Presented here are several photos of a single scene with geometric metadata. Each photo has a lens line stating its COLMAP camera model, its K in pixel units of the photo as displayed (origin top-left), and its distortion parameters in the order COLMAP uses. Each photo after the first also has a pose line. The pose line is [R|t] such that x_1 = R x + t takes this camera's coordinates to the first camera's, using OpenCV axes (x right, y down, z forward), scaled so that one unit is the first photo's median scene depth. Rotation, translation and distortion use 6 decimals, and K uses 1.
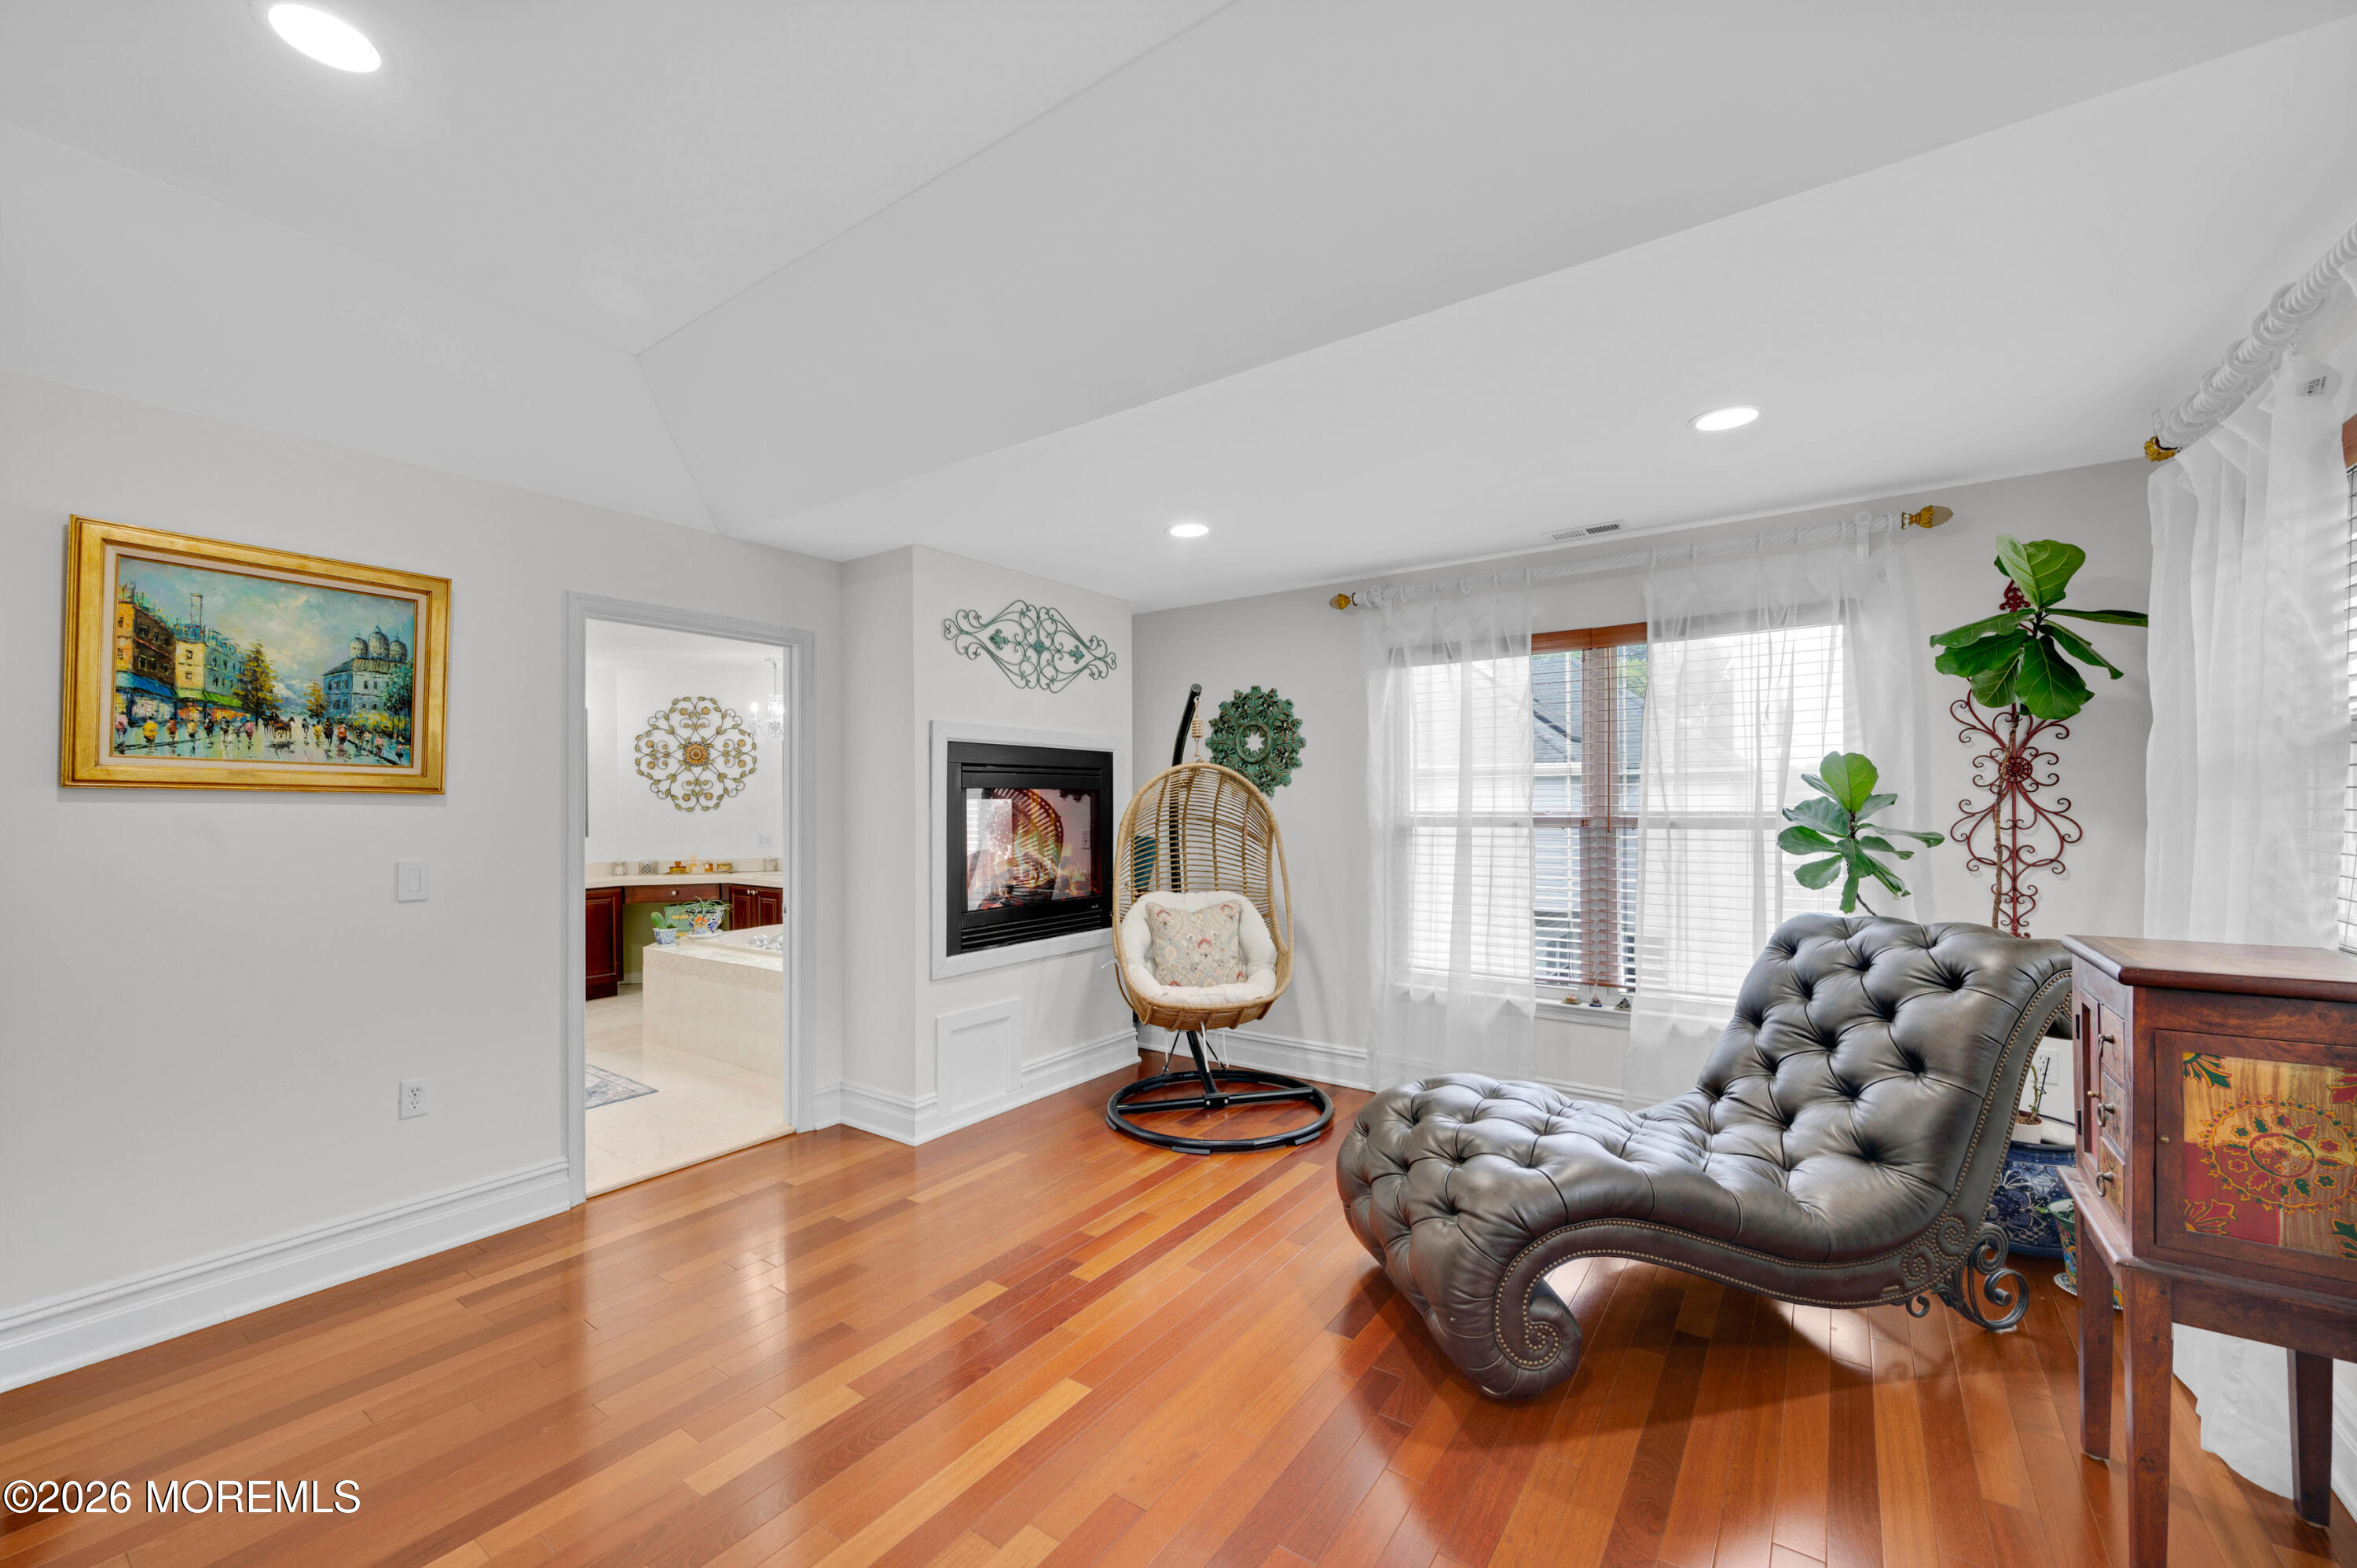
lens RADIAL K [[936.2, 0, 1166.1], [0, 936.2, 798.5], [0, 0, 1]] dist [-0.000022, 0.000486]
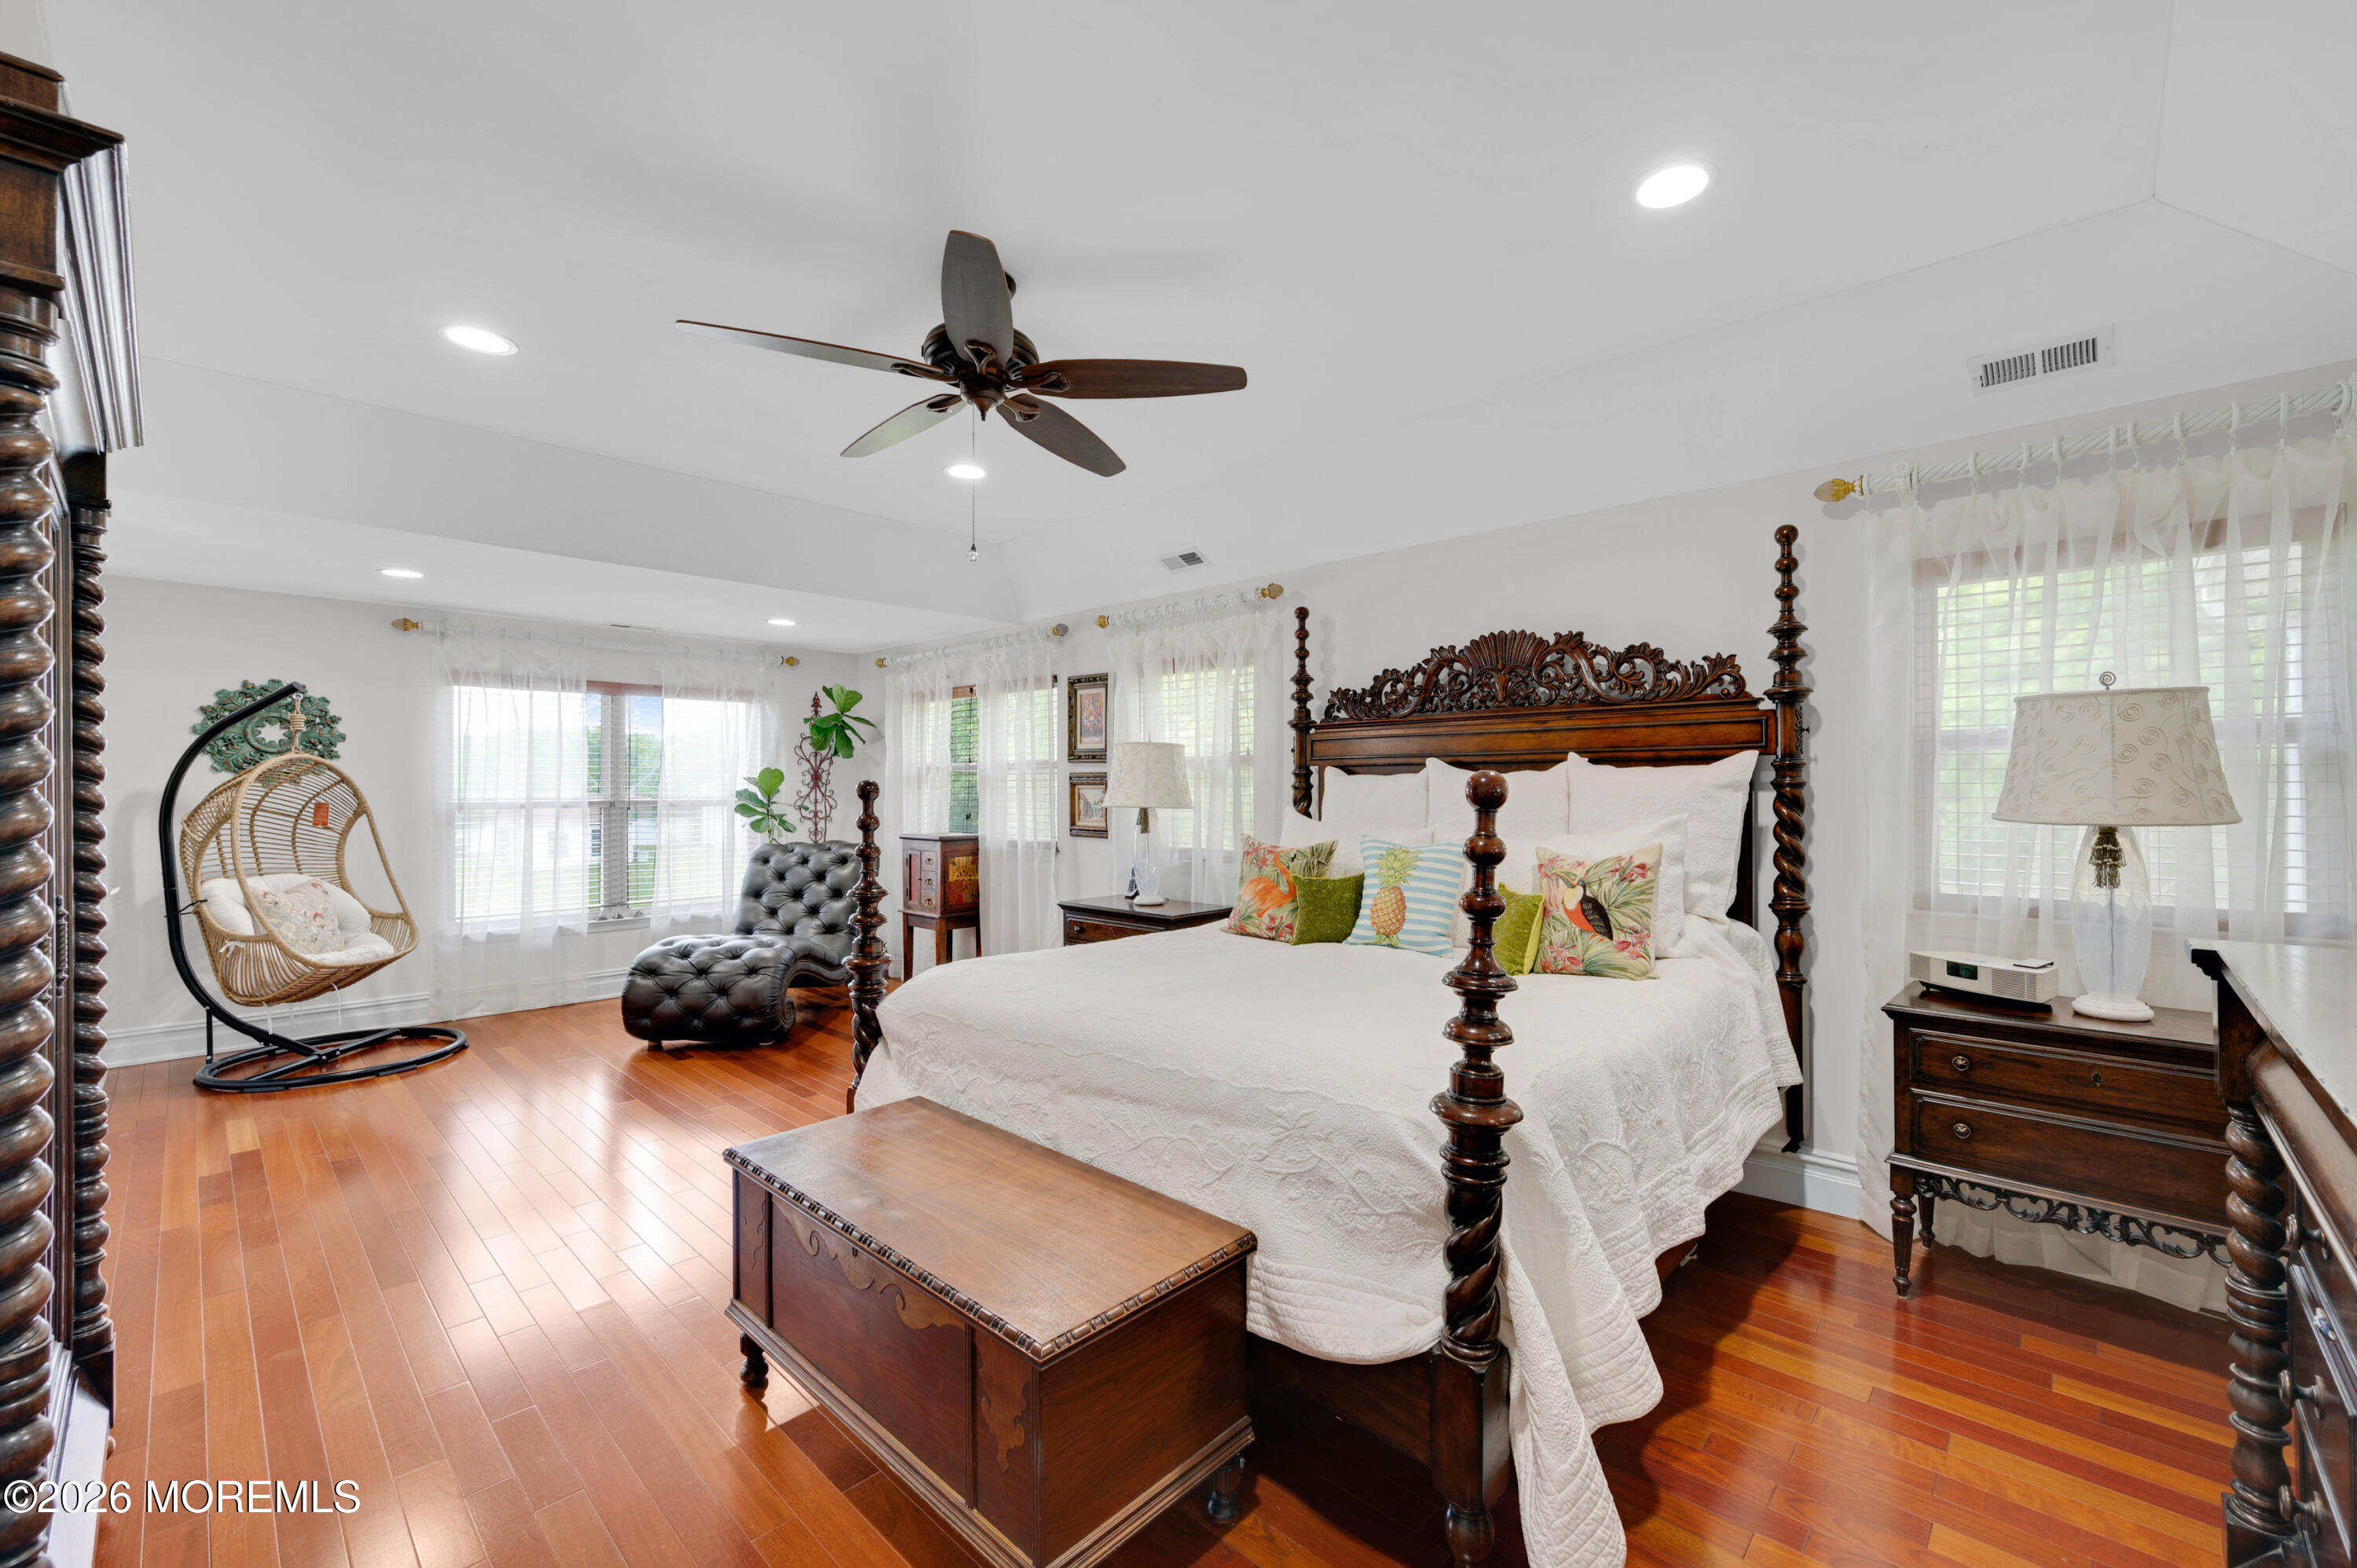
lens RADIAL K [[936.2, 0, 1176.2], [0, 936.2, 787.5], [0, 0, 1]] dist [-0.000022, 0.000486]
pose [[0.183157, 0.007241, 0.983057, -1.001428], [-0.003262, 0.999972, -0.006758, 0.005524], [-0.983078, -0.001969, 0.183176, -0.239741]]
